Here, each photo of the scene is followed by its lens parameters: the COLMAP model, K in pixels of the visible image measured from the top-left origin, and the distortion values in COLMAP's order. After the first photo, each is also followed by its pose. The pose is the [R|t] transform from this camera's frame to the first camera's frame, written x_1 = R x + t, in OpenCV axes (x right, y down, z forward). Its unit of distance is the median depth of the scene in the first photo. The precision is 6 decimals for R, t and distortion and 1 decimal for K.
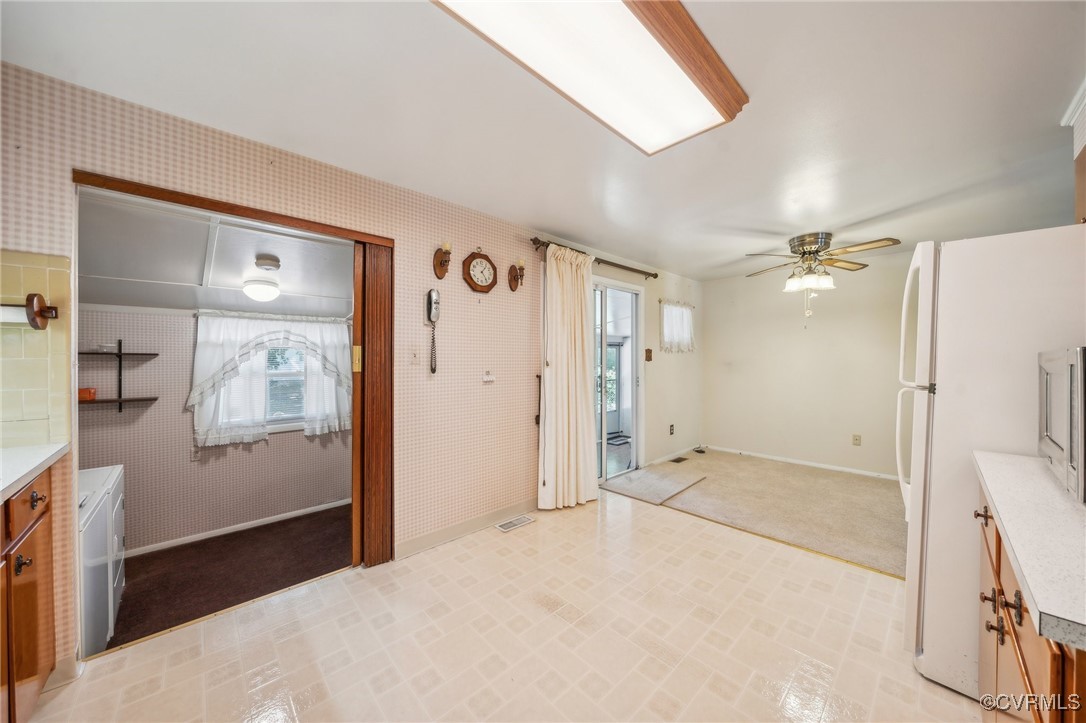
lens RADIAL K [[372.5, 0, 540.4], [0, 372.5, 361.3], [0, 0, 1]] dist [-0.005195, 0.000072]
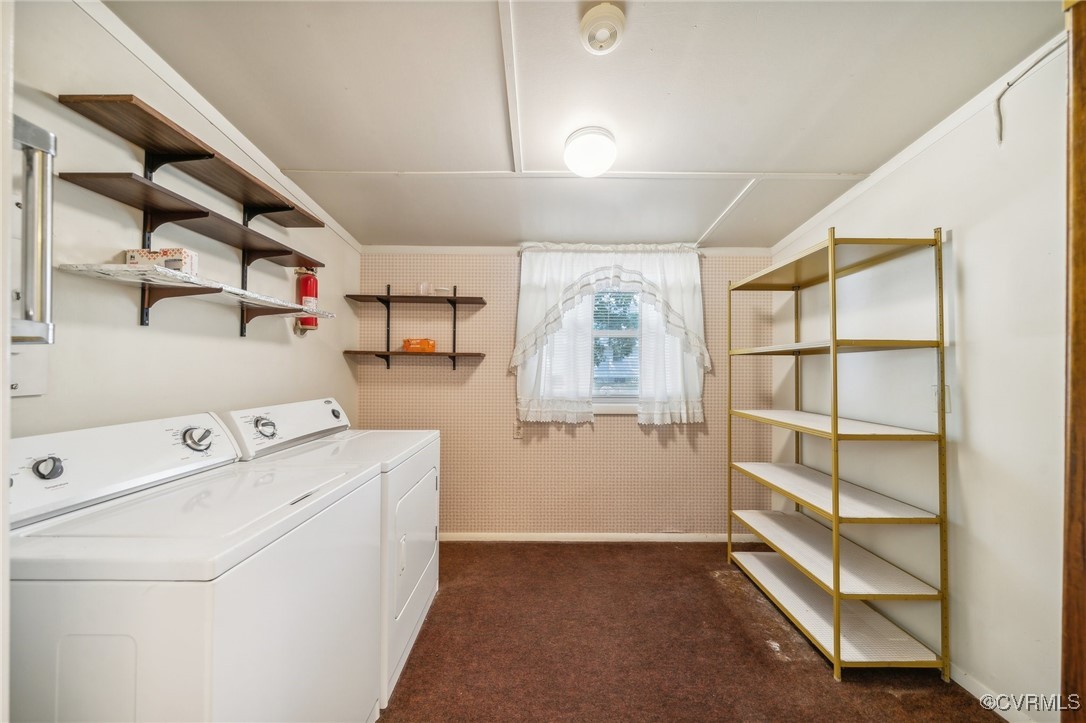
lens RADIAL K [[372.5, 0, 544.6], [0, 372.5, 359.8], [0, 0, 1]] dist [-0.005195, 0.000072]
pose [[0.728702, -0.000751, -0.684830, -0.336263], [-0.009947, 0.999882, -0.011680, 0.106300], [0.684758, 0.015323, 0.728609, 0.444002]]
